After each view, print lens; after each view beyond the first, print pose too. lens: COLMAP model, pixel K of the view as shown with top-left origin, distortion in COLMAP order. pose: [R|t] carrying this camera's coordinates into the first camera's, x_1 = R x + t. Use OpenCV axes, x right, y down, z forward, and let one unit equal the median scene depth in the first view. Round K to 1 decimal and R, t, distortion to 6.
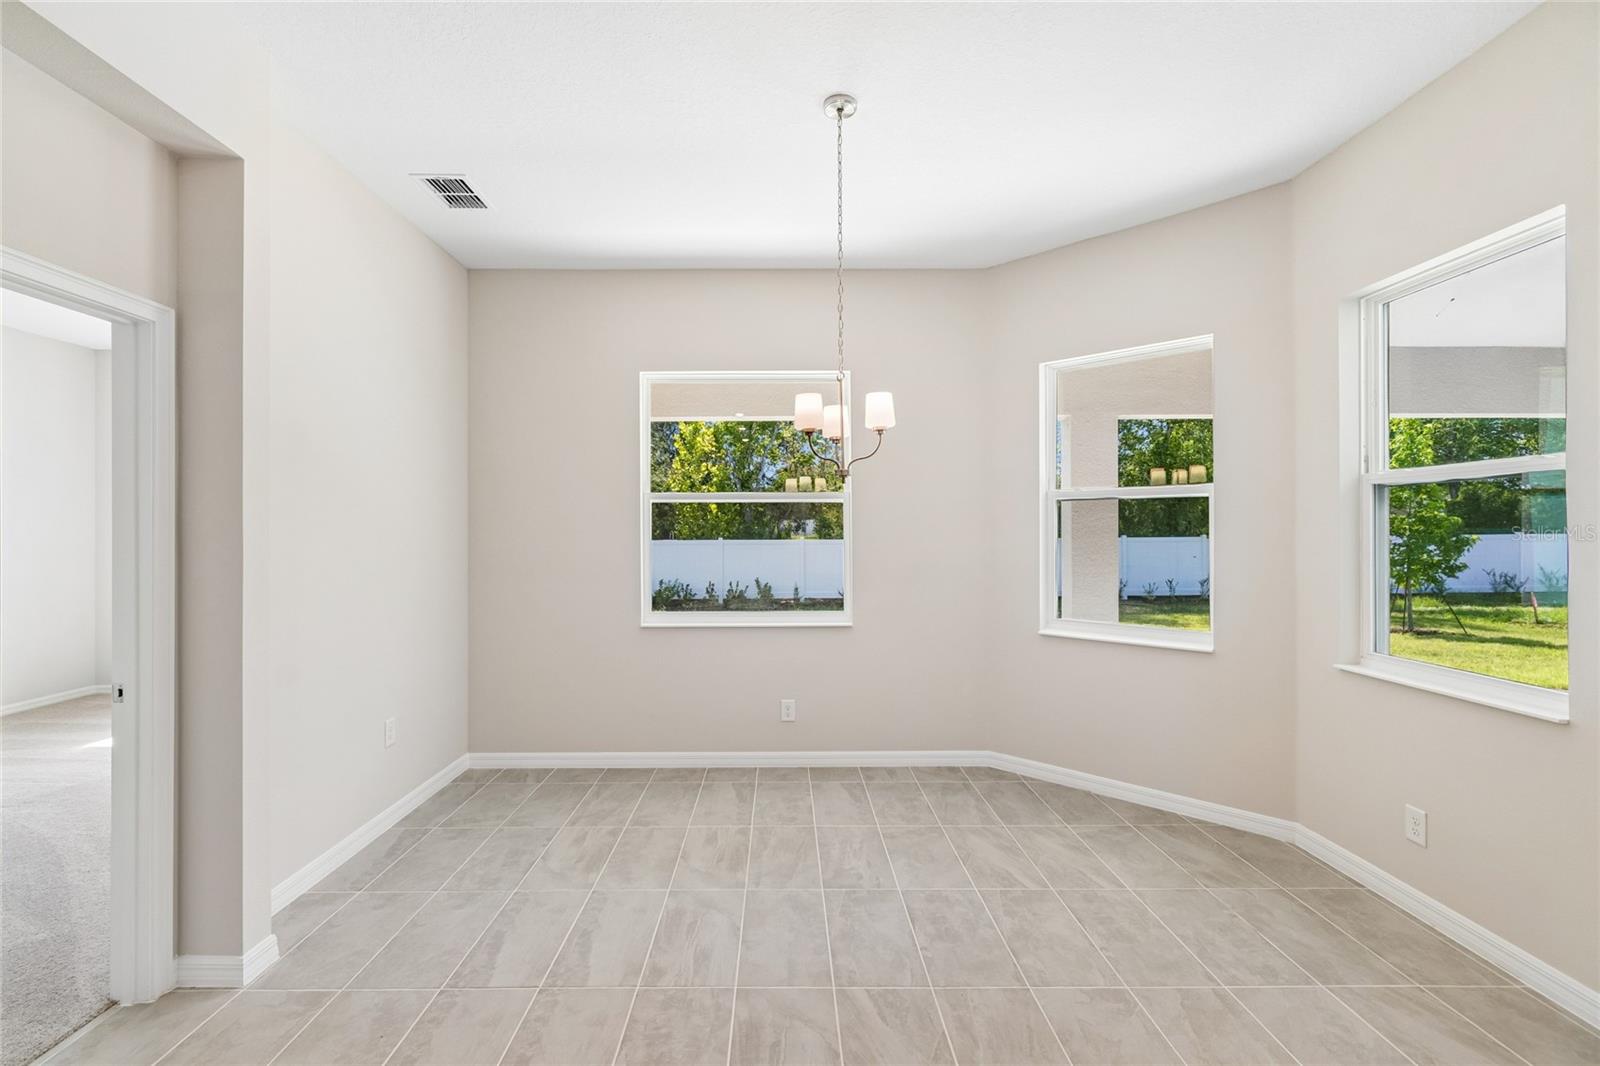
lens RADIAL K [[715.8, 0, 800.0], [0, 715.8, 533.0], [0, 0, 1]] dist [0.004969, 0.000508]
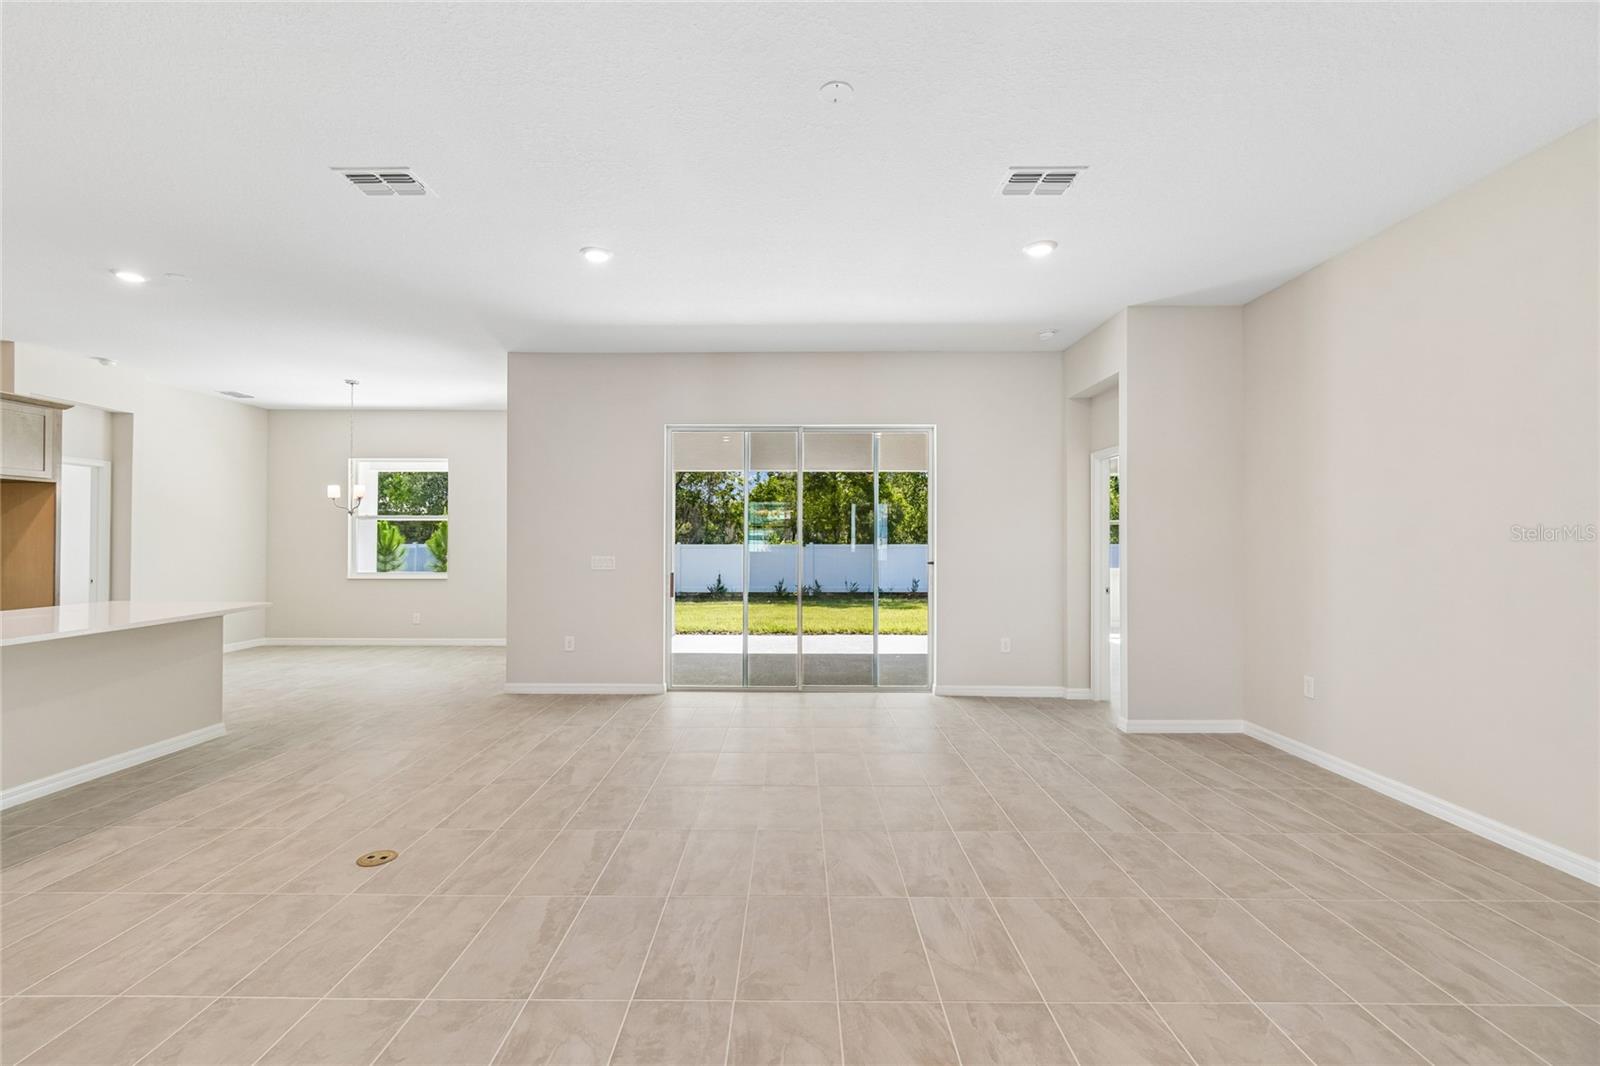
lens RADIAL K [[704.4, 0, 789.5], [0, 704.4, 529.9], [0, 0, 1]] dist [0.002358, -0.000110]
pose [[0.999953, 0.007214, 0.006533, 0.977542], [-0.007117, 0.999866, -0.014757, 0.007086], [-0.006639, 0.014710, 0.999870, -0.987393]]
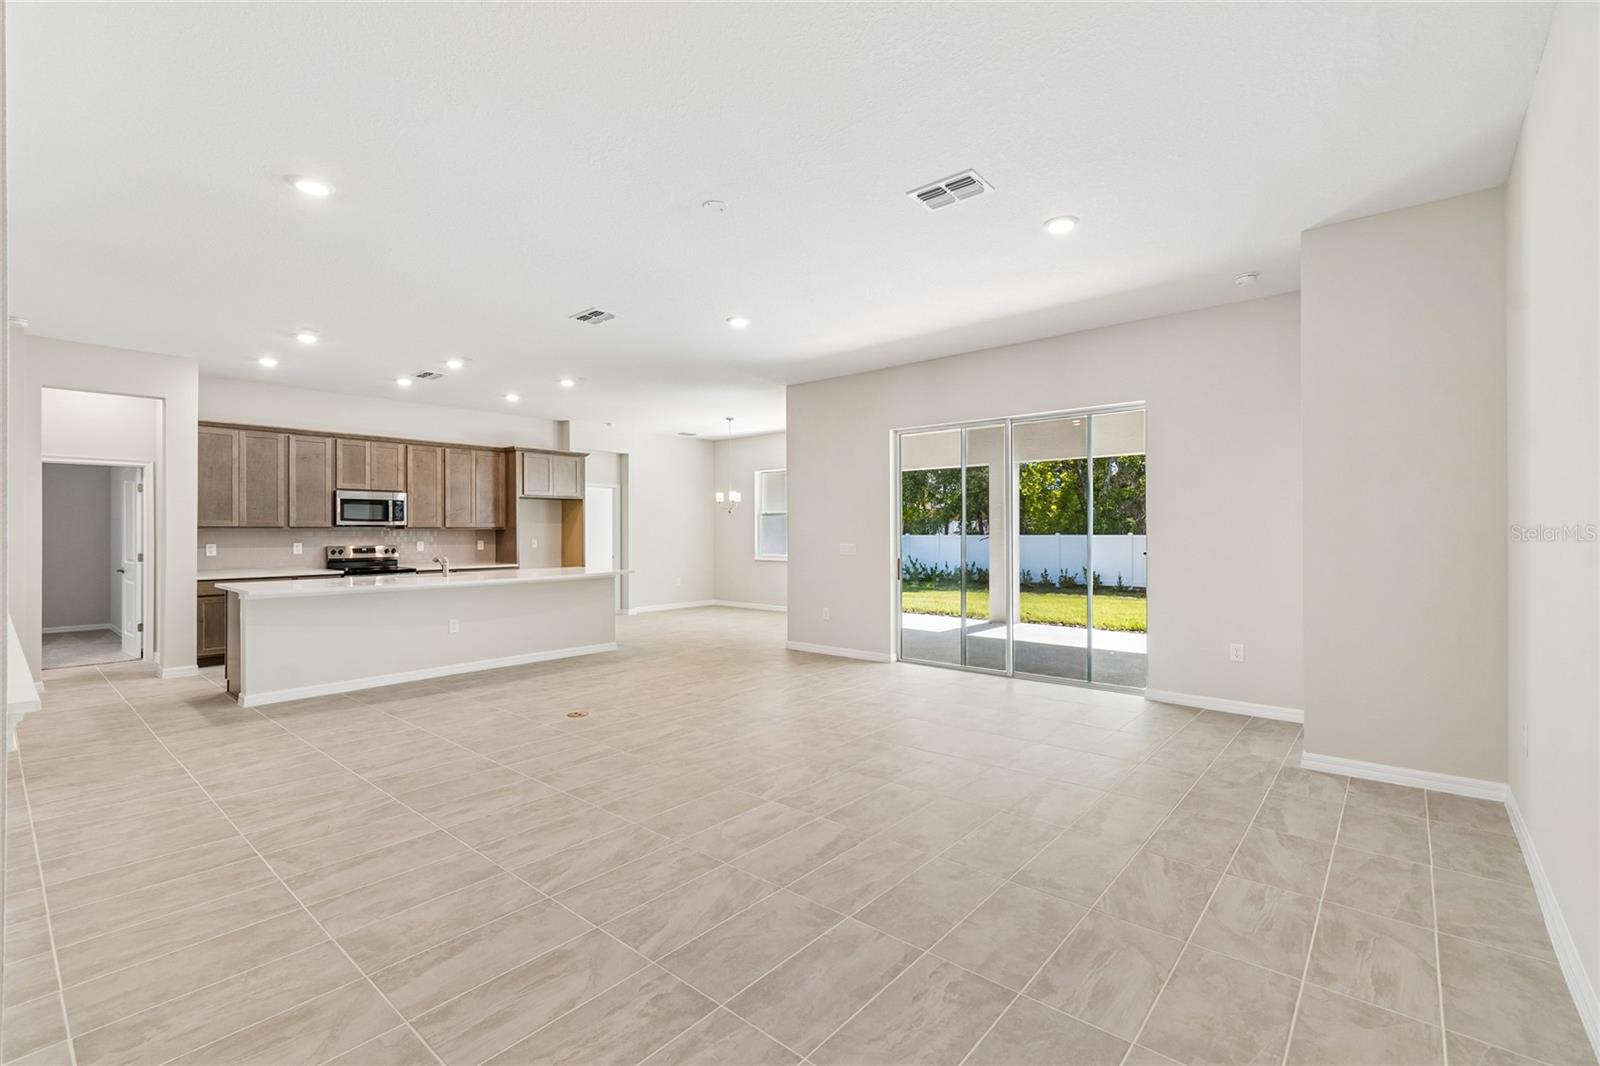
lens RADIAL K [[704.4, 0, 789.5], [0, 704.4, 529.9], [0, 0, 1]] dist [0.002358, -0.000110]
pose [[0.762455, 0.001183, -0.647040, 1.563143], [-0.000796, 0.999999, 0.000890, 0.006578], [0.647041, -0.000164, 0.762456, -0.971628]]
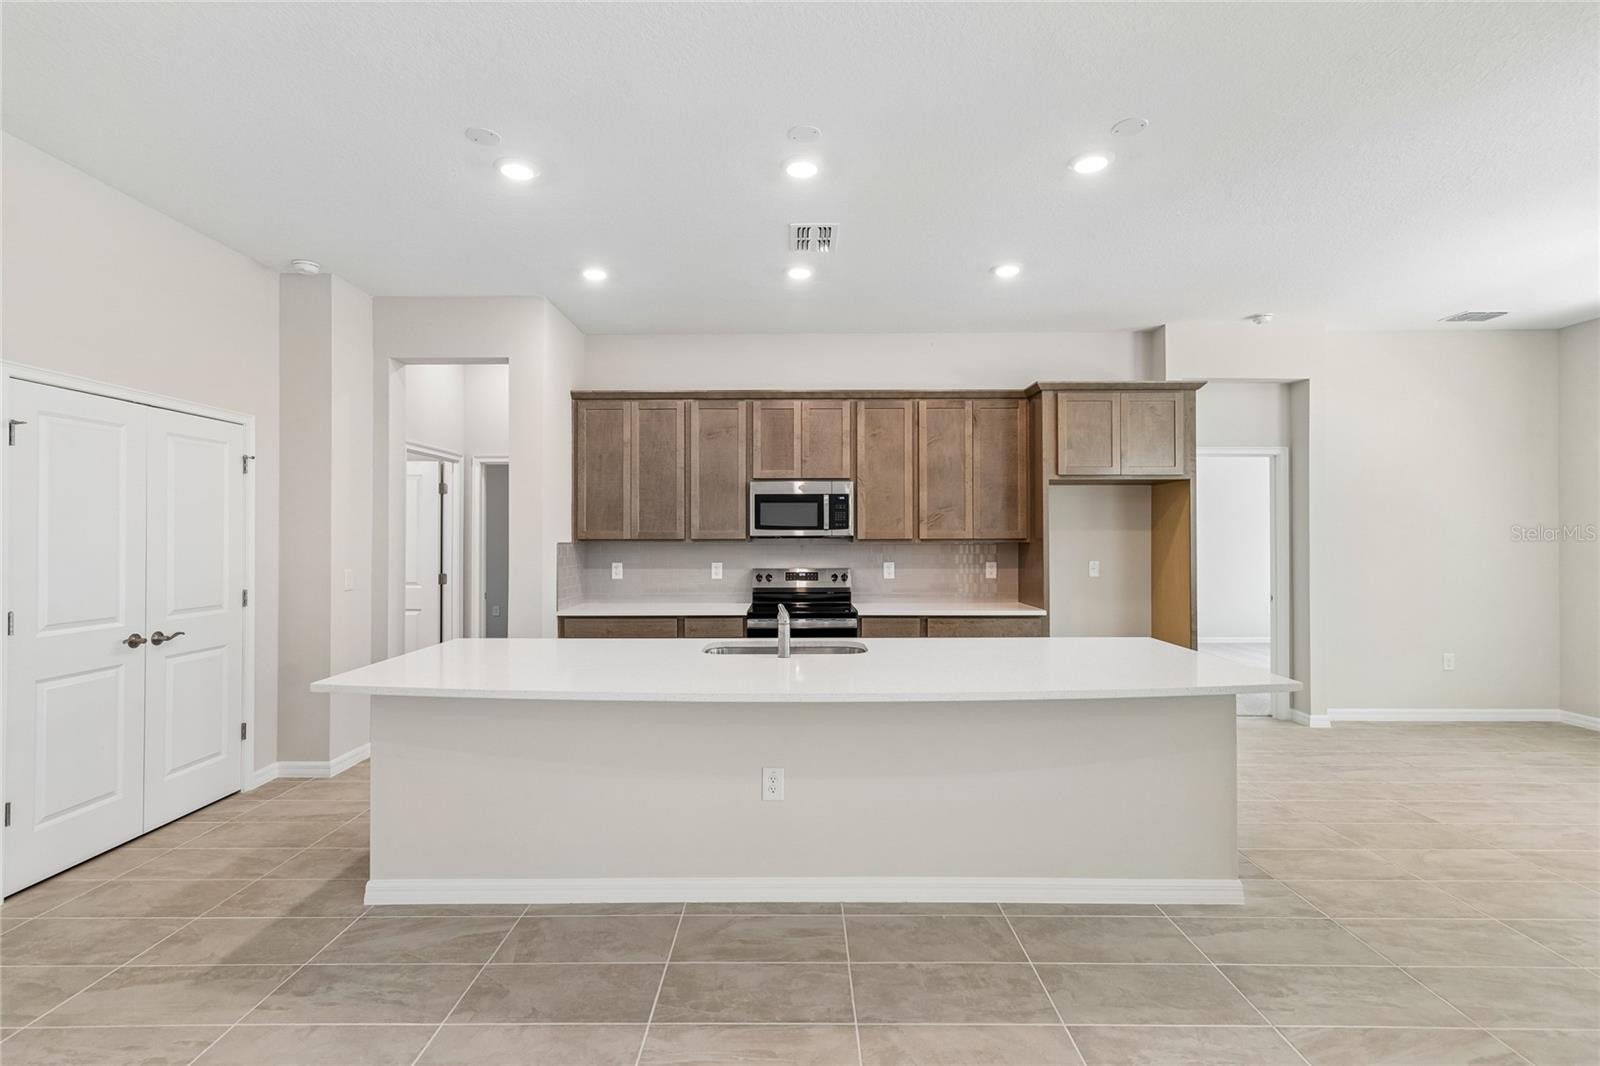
lens RADIAL K [[734.8, 0, 792.7], [0, 734.8, 533.3], [0, 0, 1]] dist [0.003956, 0.000371]
pose [[0.006562, -0.000699, -0.999978, 0.765662], [0.000884, 0.999999, -0.000693, -0.006034], [0.999978, -0.000879, 0.006562, -0.332280]]
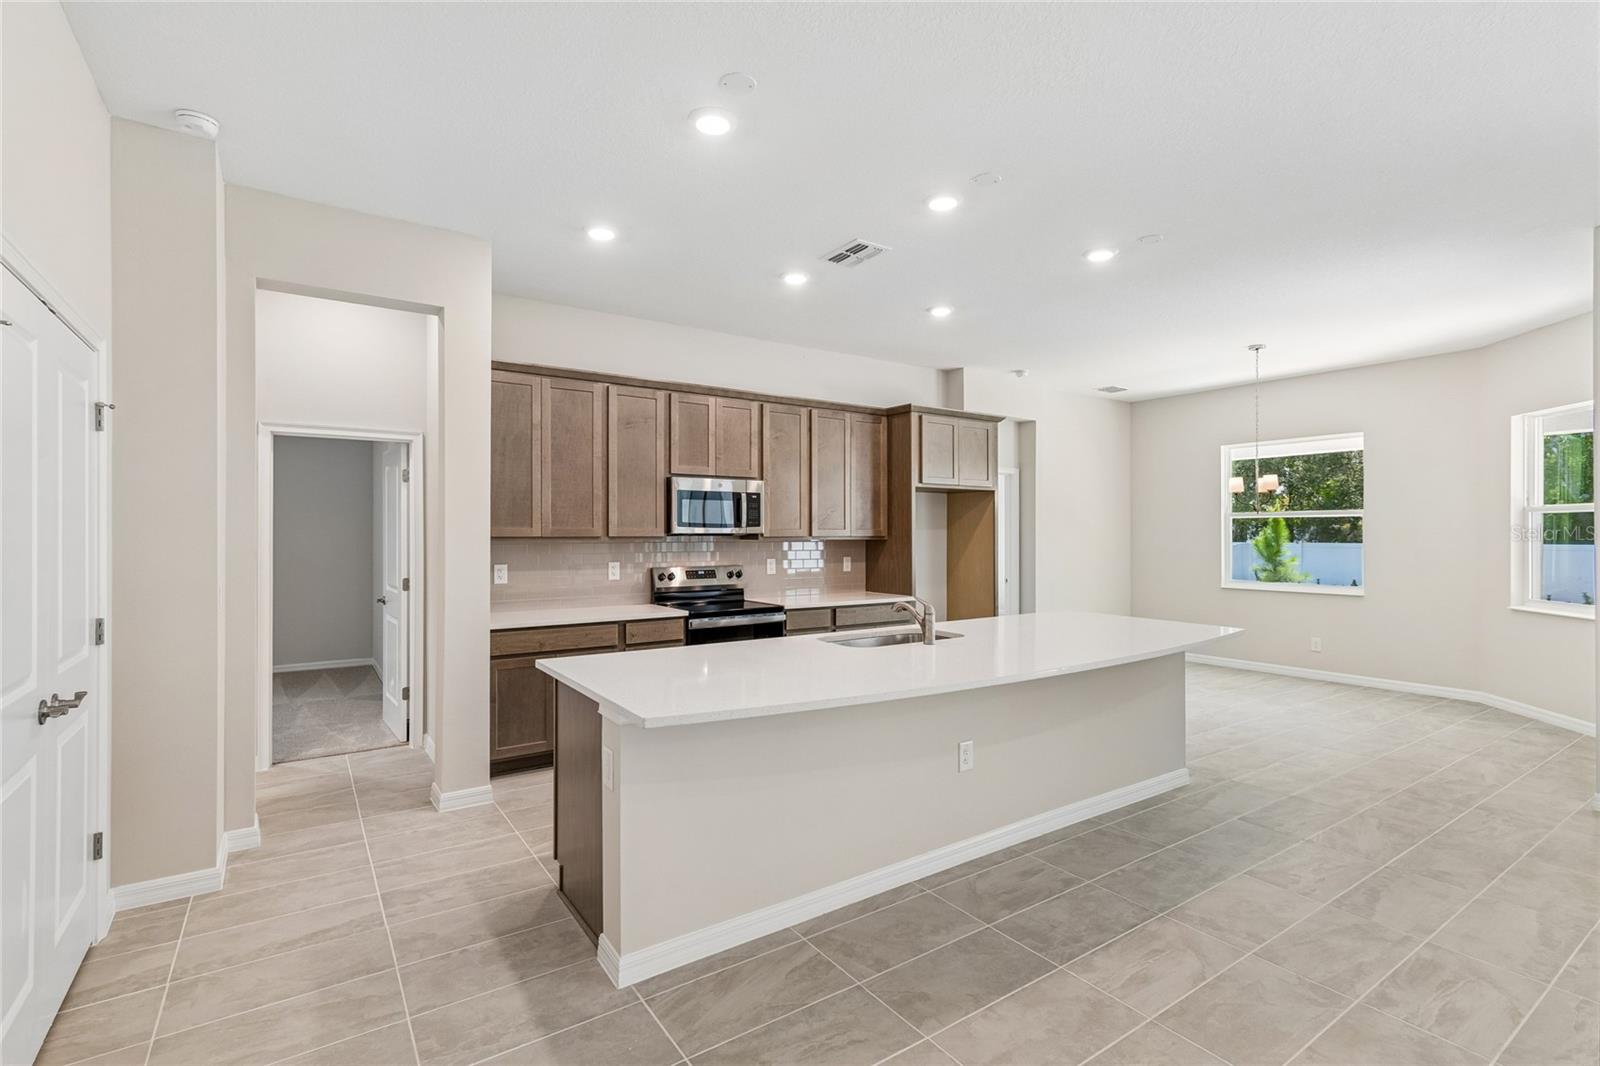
lens RADIAL K [[734.5, 0, 783.5], [0, 734.5, 536.7], [0, 0, 1]] dist [0.001571, 0.000424]
pose [[0.565106, 0.007783, -0.824981, 0.623529], [-0.003223, 0.999969, 0.007226, -0.006558], [0.825012, -0.001425, 0.565114, -0.857815]]
